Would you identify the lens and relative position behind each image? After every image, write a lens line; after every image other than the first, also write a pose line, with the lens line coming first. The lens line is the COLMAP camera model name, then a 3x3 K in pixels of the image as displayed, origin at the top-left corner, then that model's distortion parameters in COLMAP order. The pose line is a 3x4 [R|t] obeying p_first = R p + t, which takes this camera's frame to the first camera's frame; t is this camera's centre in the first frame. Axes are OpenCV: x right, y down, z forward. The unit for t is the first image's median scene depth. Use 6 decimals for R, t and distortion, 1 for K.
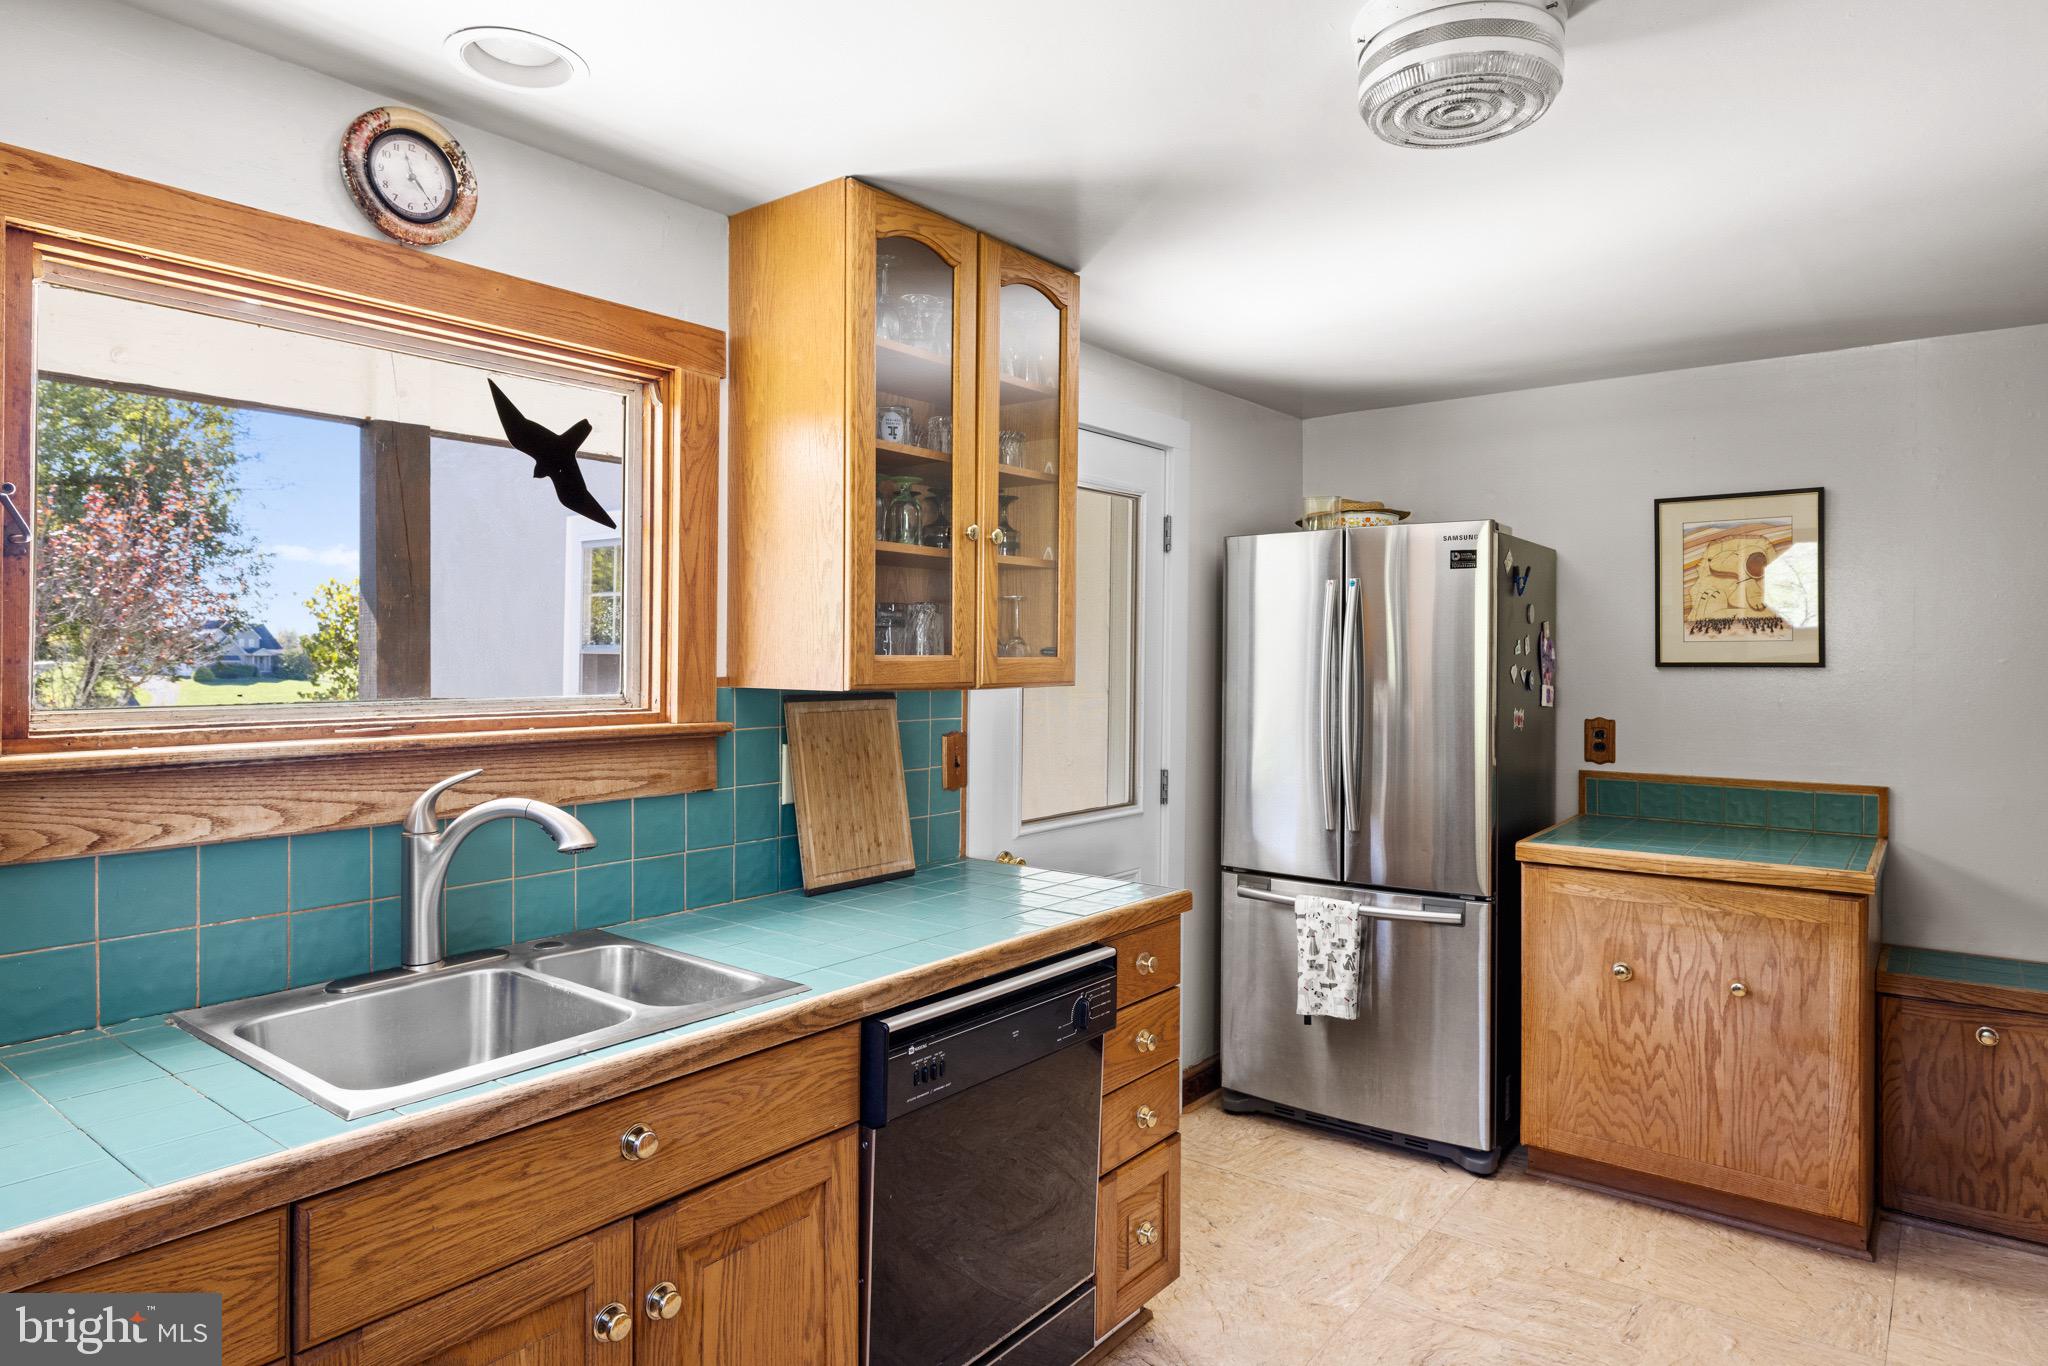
lens RADIAL K [[1194.2, 0, 1027.3], [0, 1194.2, 666.7], [0, 0, 1]] dist [-0.000259, -0.000018]
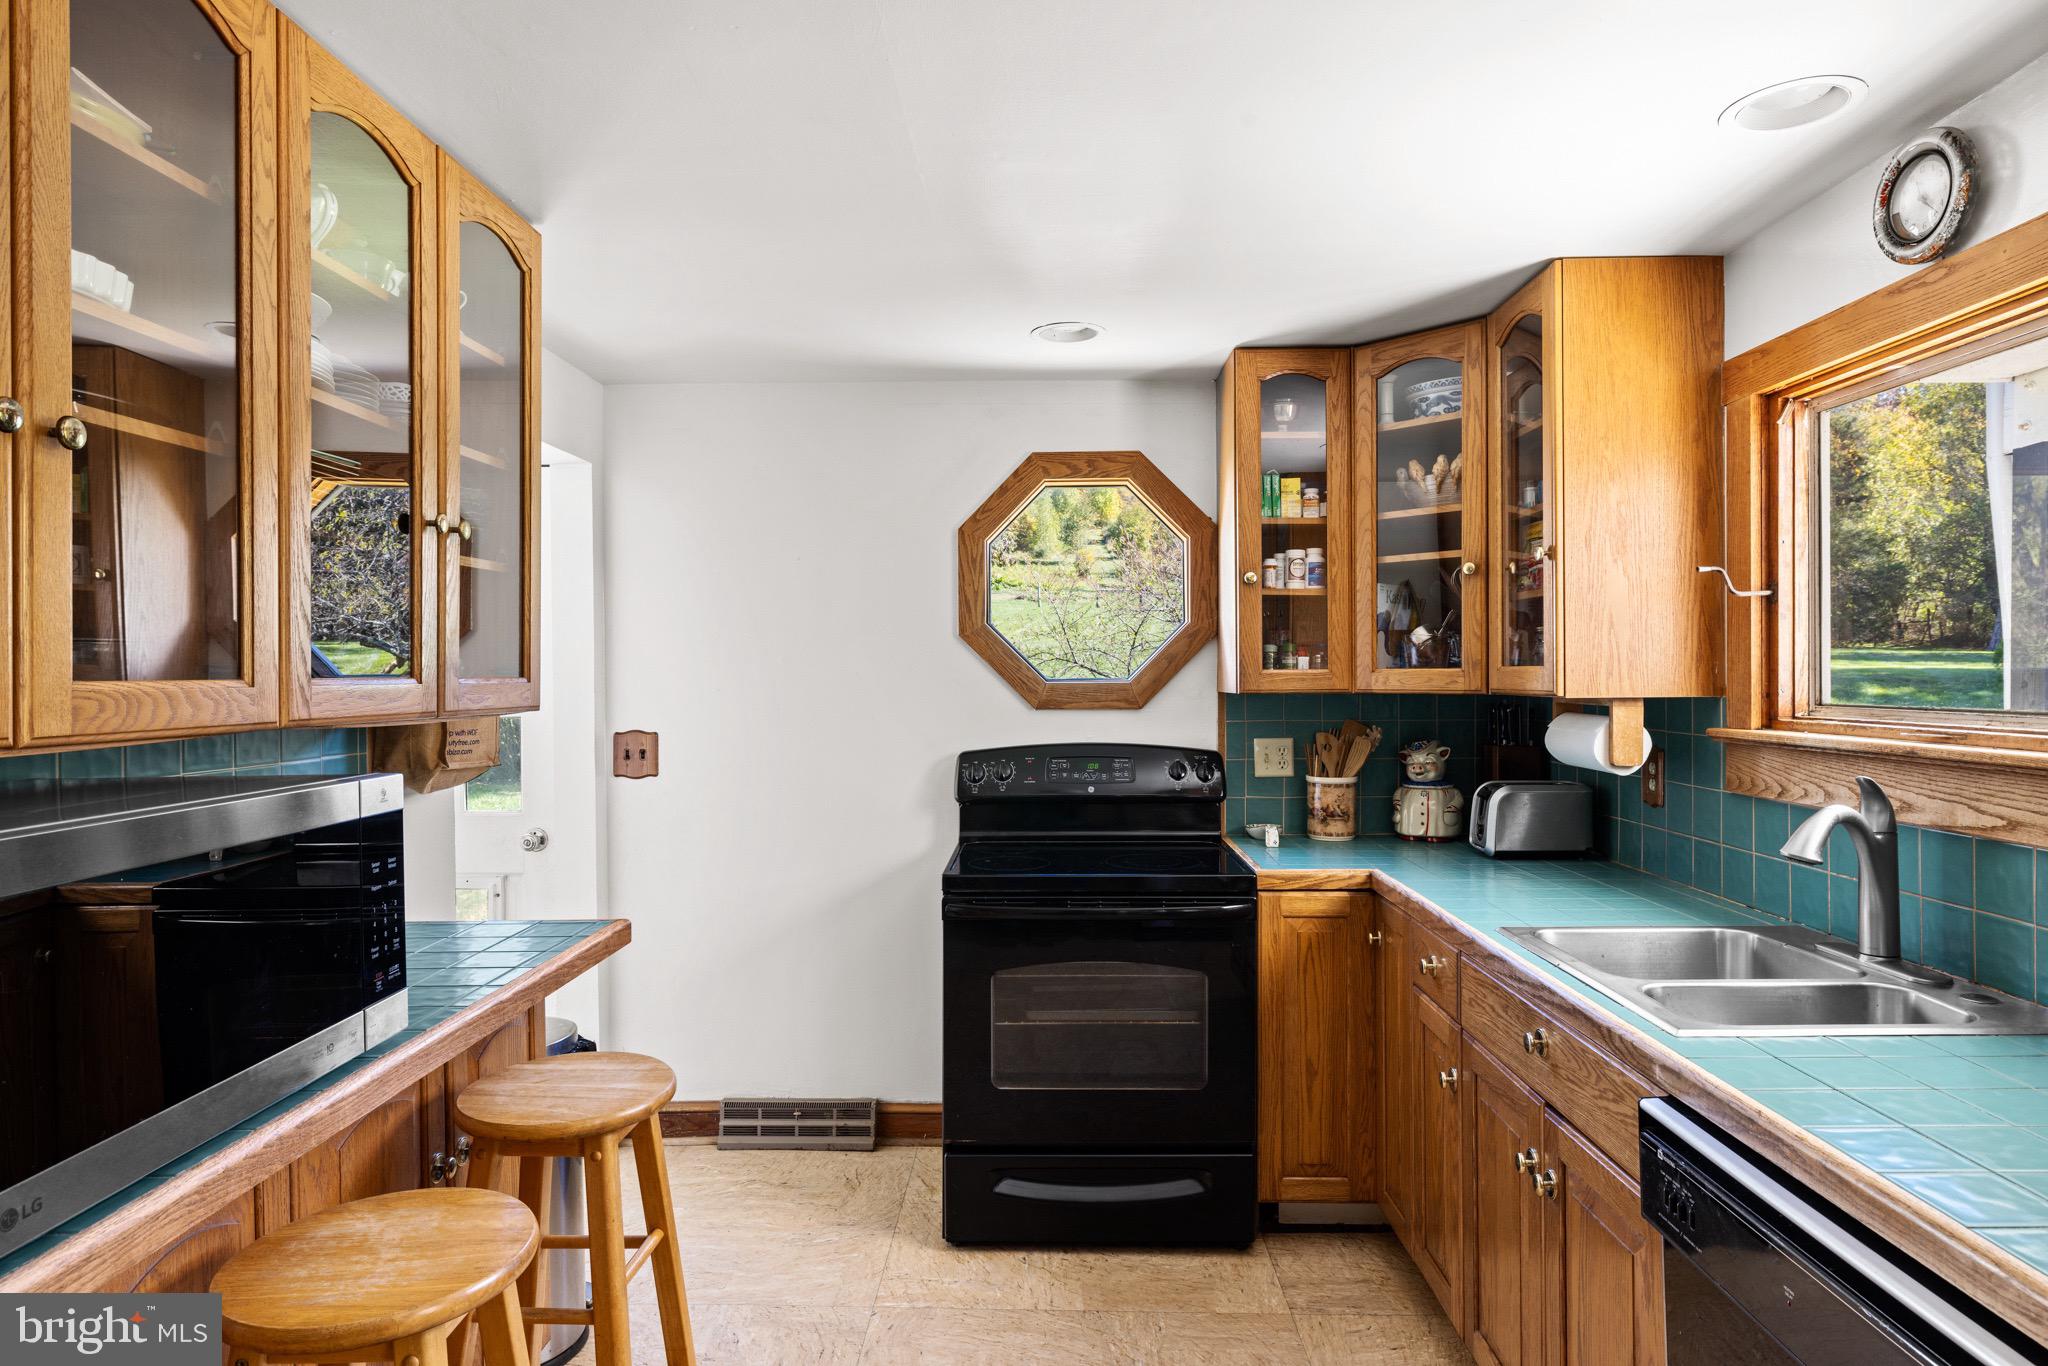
lens RADIAL K [[1194.2, 0, 1027.2], [0, 1194.2, 676.1], [0, 0, 1]] dist [-0.000259, -0.000018]
pose [[-0.799040, 0.006044, -0.601247, 0.729914], [-0.000130, 0.999948, 0.010225, -0.010641], [0.601278, 0.008248, -0.798997, 1.388297]]
